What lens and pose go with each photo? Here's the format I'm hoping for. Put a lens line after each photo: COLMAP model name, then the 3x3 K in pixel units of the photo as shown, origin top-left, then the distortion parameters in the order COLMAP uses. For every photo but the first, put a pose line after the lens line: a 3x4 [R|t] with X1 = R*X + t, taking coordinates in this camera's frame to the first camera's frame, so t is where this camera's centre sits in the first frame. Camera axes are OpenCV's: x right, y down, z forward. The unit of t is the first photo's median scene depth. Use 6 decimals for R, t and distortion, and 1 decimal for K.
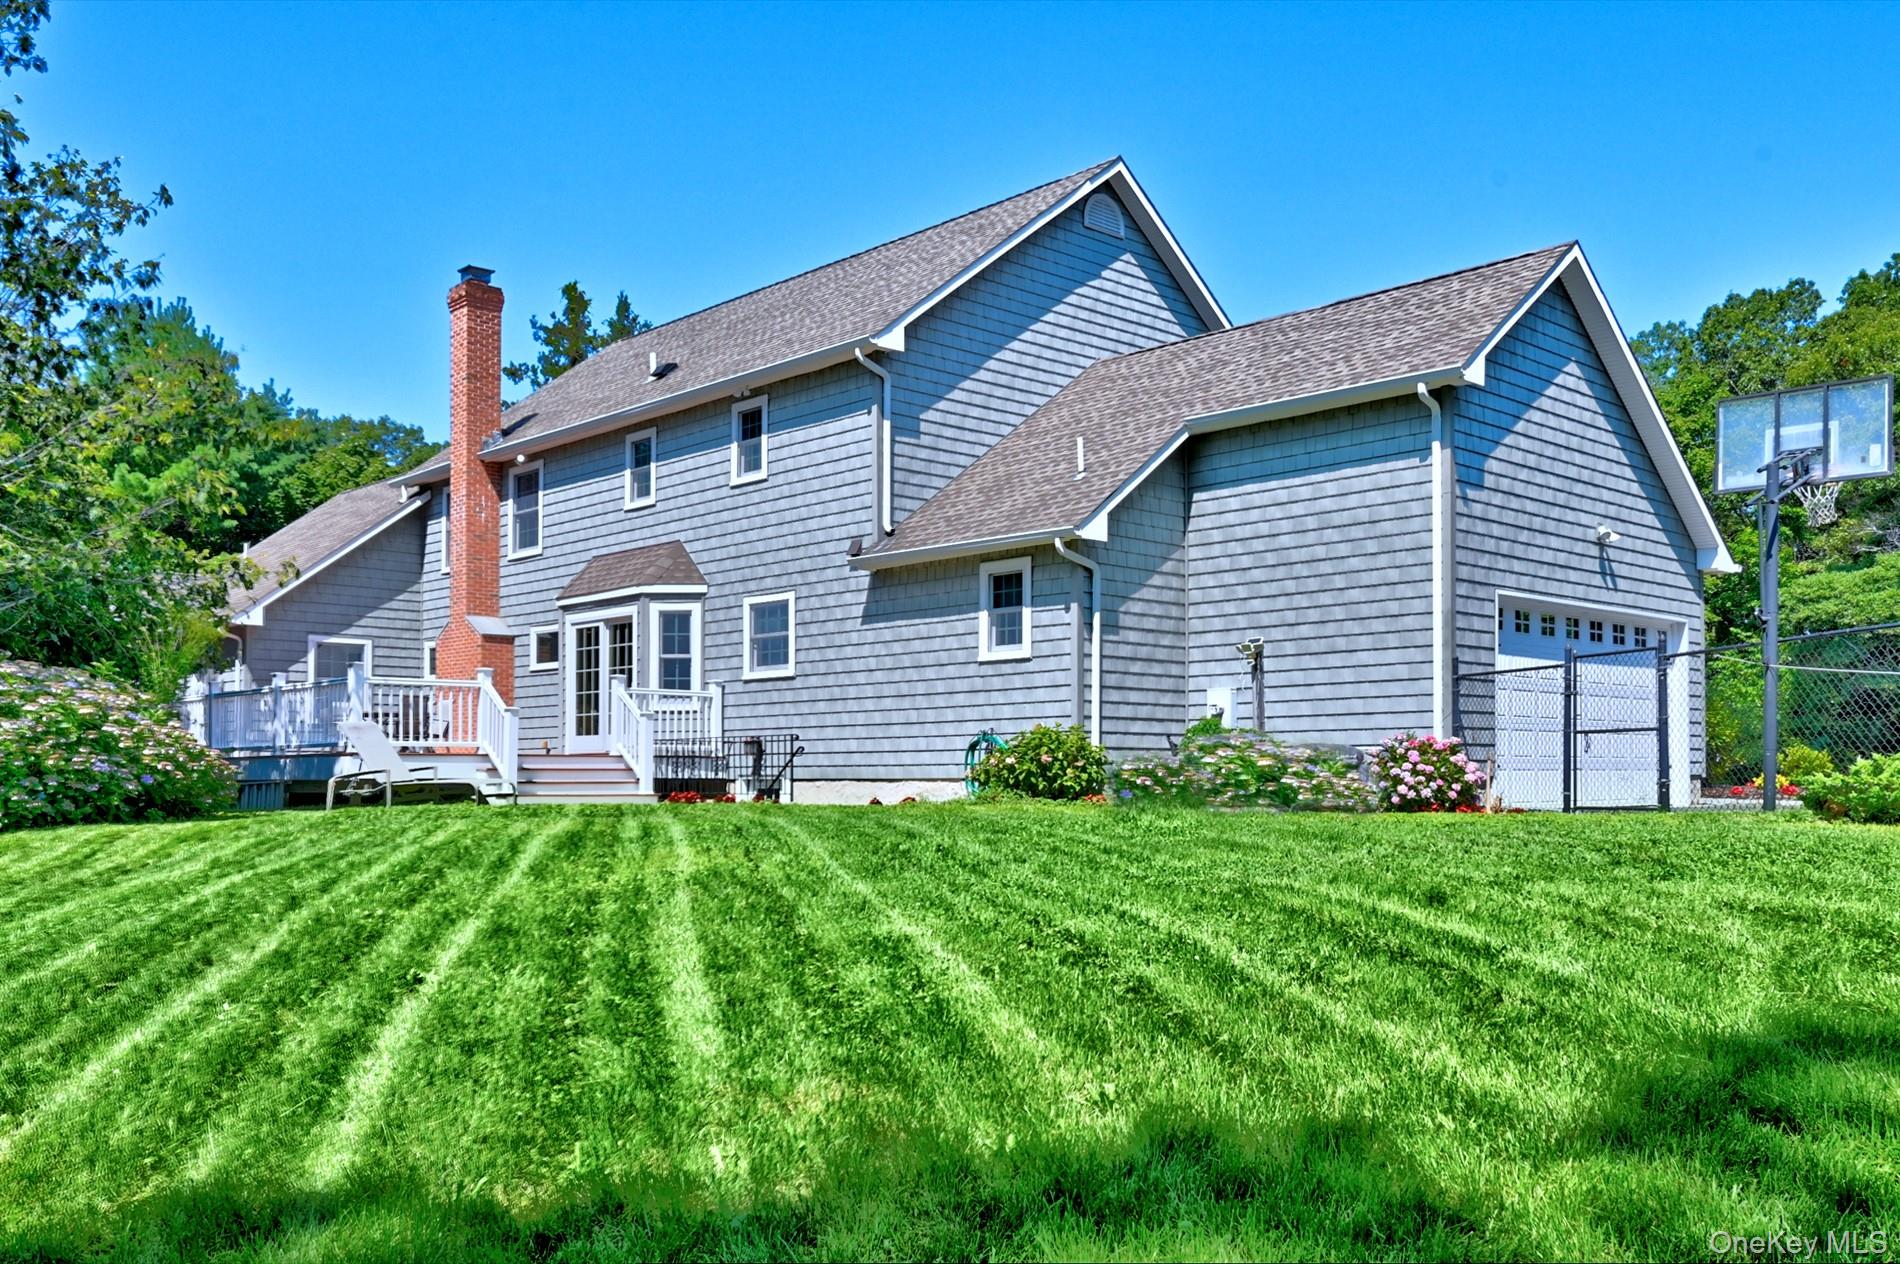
lens RADIAL K [[1618.5, 0, 953.2], [0, 1618.5, 693.5], [0, 0, 1]] dist [0.099786, 0.000361]
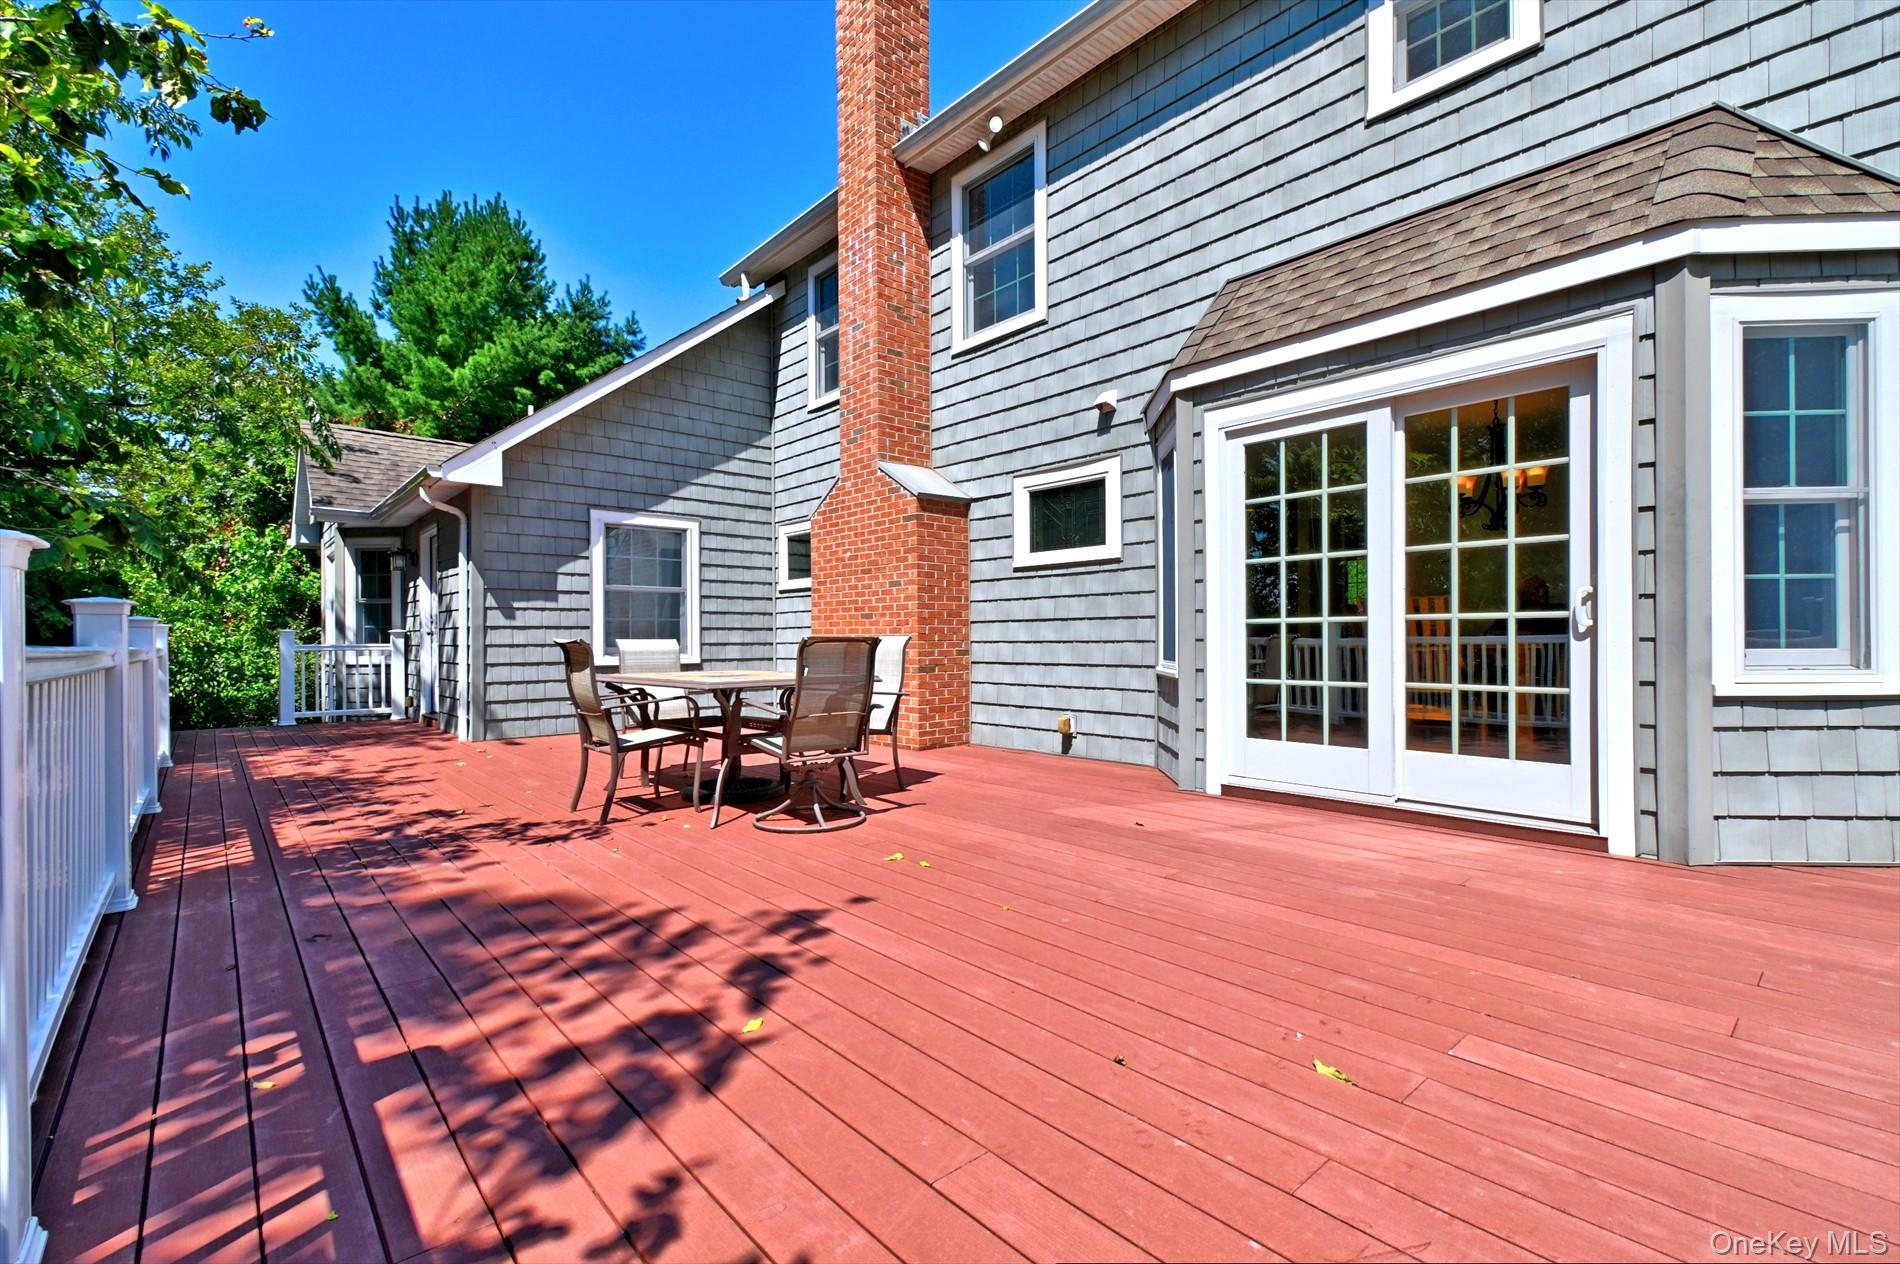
lens RADIAL K [[822.6, 0, 944.0], [0, 822.6, 629.3], [0, 0, 1]] dist [0.001473, 0.000074]
pose [[0.999272, -0.005088, -0.037808, -0.264593], [0.006673, 0.999099, 0.041921, -0.005698], [0.037561, -0.042143, 0.998405, 0.731627]]
